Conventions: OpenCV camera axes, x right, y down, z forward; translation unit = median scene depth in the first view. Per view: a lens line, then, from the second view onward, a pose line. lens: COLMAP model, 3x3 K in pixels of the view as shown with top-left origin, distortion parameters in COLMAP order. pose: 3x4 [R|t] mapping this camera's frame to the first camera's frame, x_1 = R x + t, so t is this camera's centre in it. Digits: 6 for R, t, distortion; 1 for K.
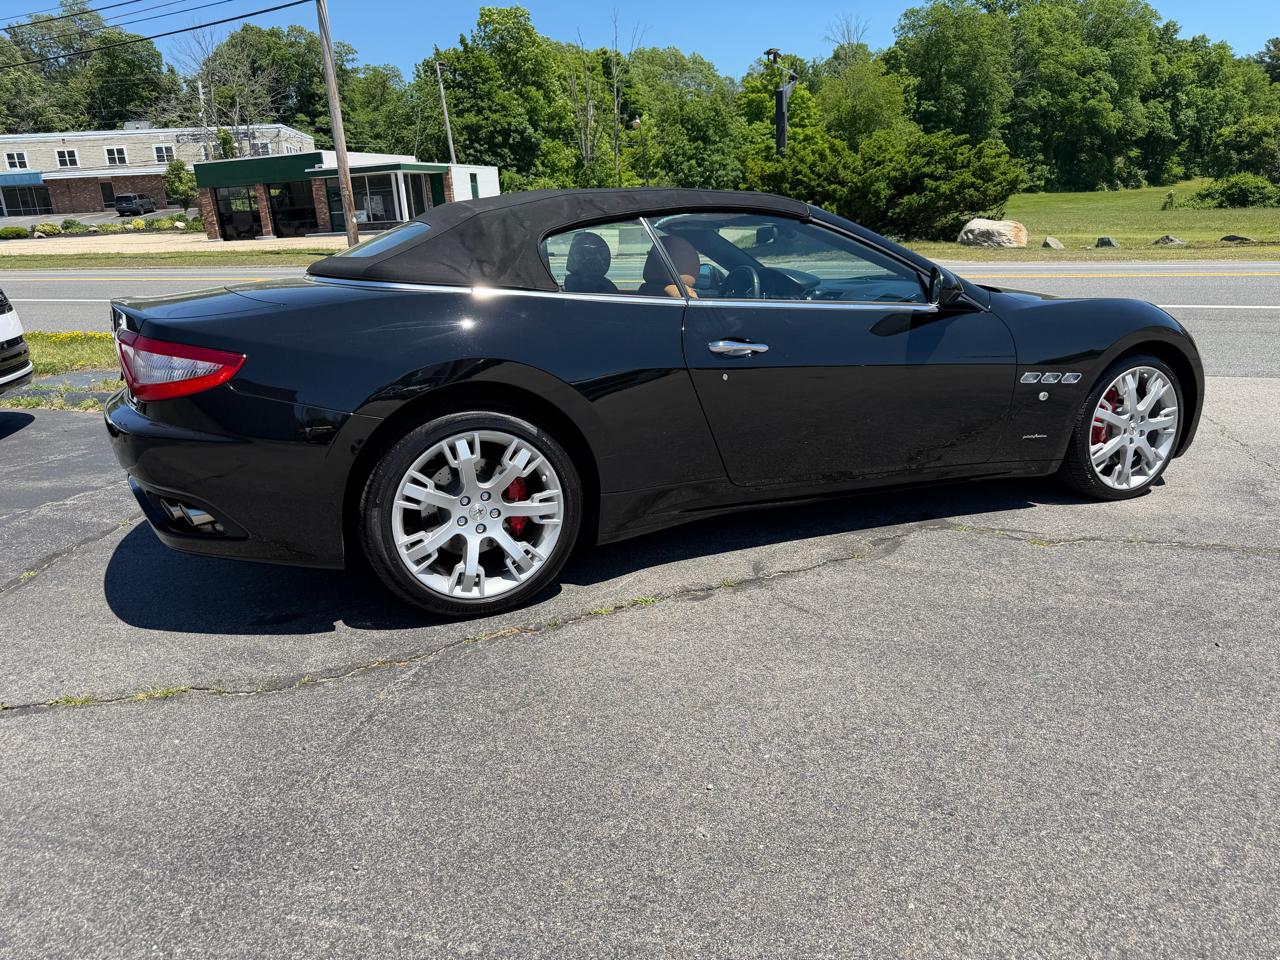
lens RADIAL K [[908.1, 0, 644.3], [0, 908.1, 488.4], [0, 0, 1]] dist [0.029286, -0.033199]
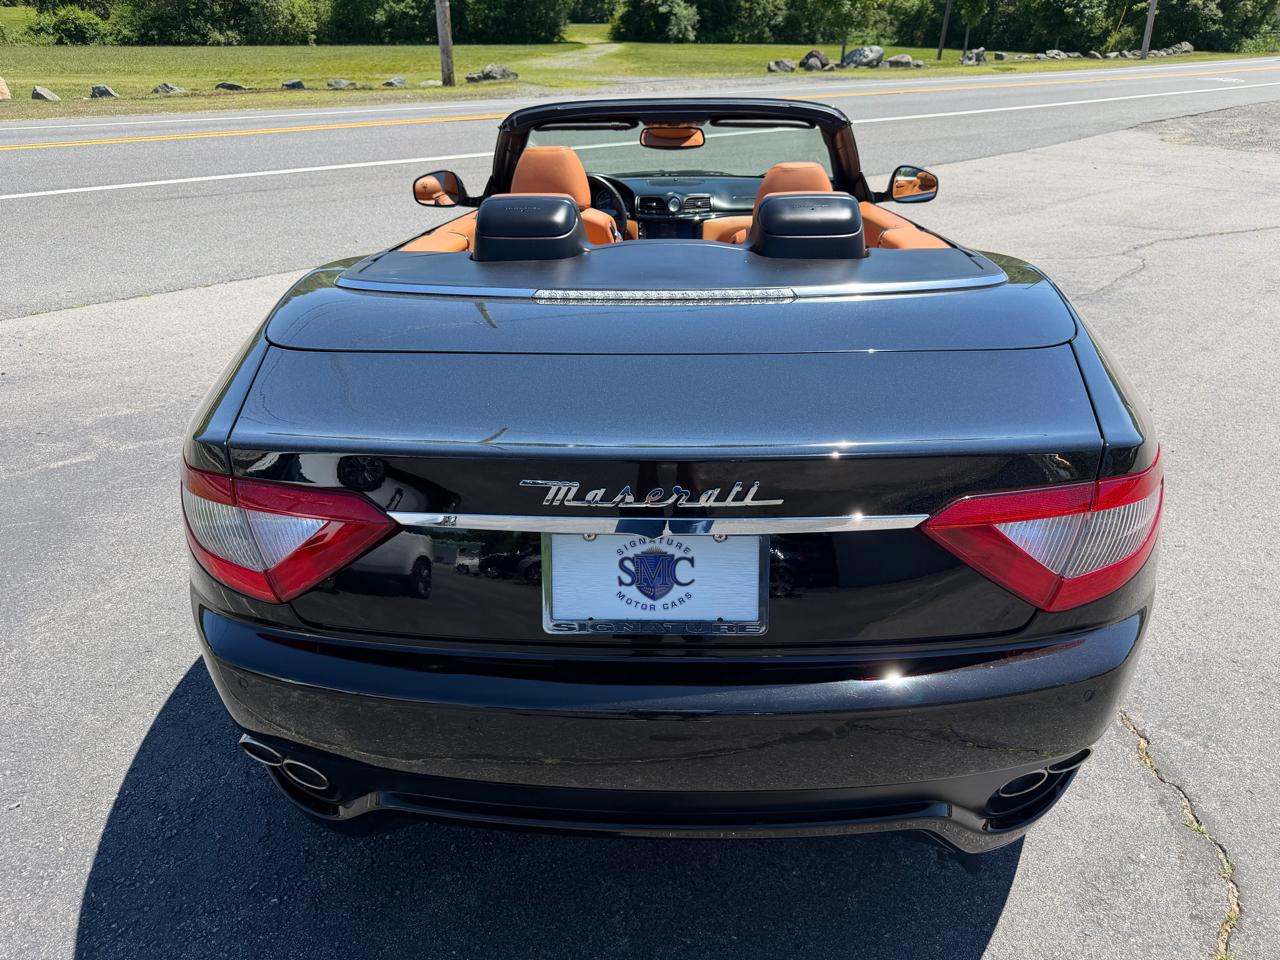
lens RADIAL K [[908.1, 0, 643.4], [0, 908.1, 478.4], [0, 0, 1]] dist [0.029286, -0.033199]
pose [[0.448130, -0.365272, 0.815939, -0.057955], [0.240423, 0.928332, 0.283542, -0.019892], [-0.861032, 0.069107, 0.503833, 0.053720]]
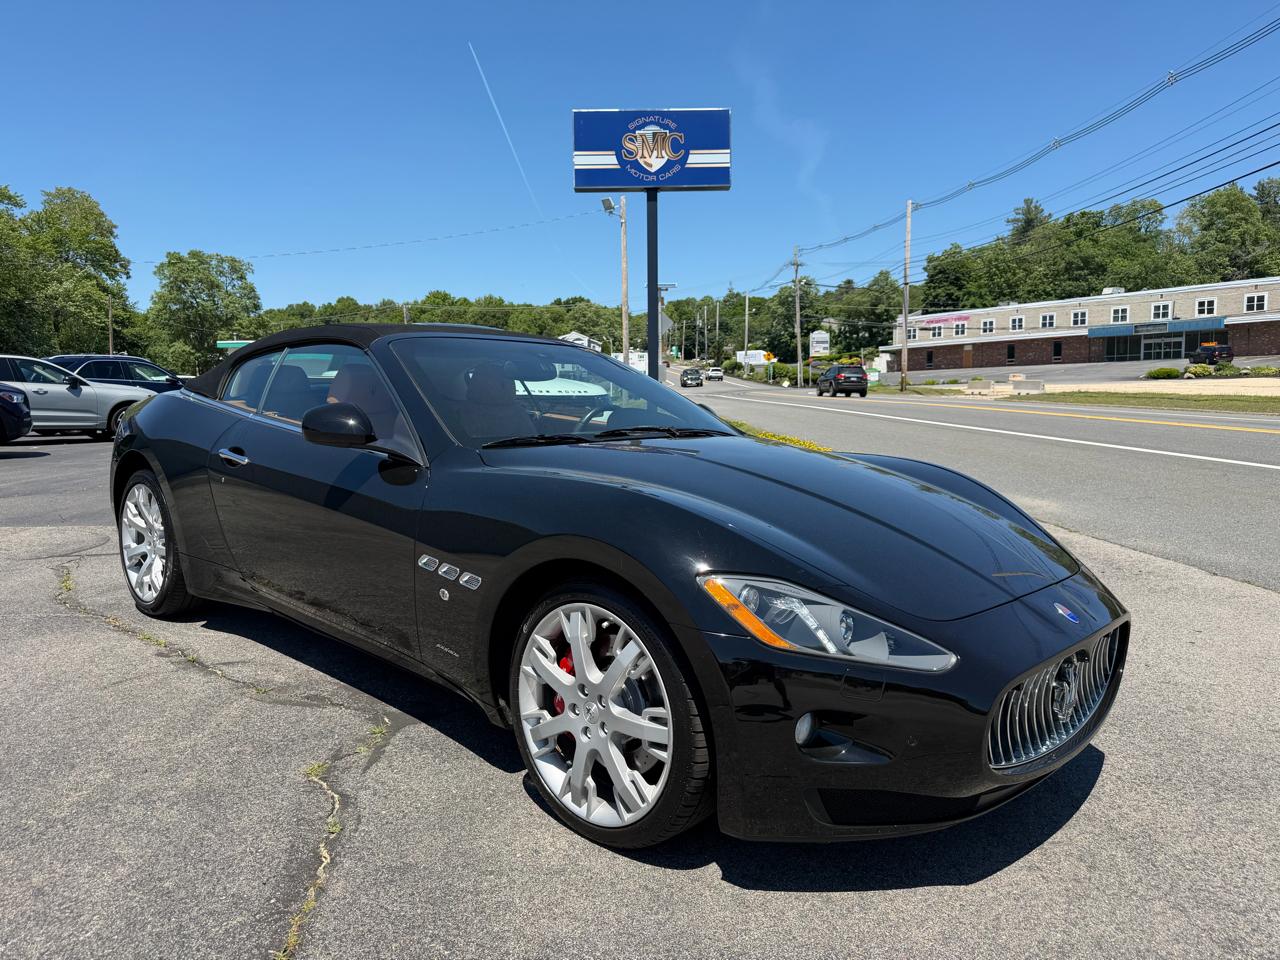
lens RADIAL K [[908.1, 0, 636.6], [0, 908.1, 493.9], [0, 0, 1]] dist [0.029286, -0.033199]
pose [[0.388102, 0.141216, -0.910733, 0.088235], [-0.269854, 0.962293, 0.034215, -0.018832], [0.881224, 0.232486, 0.411576, 0.064715]]
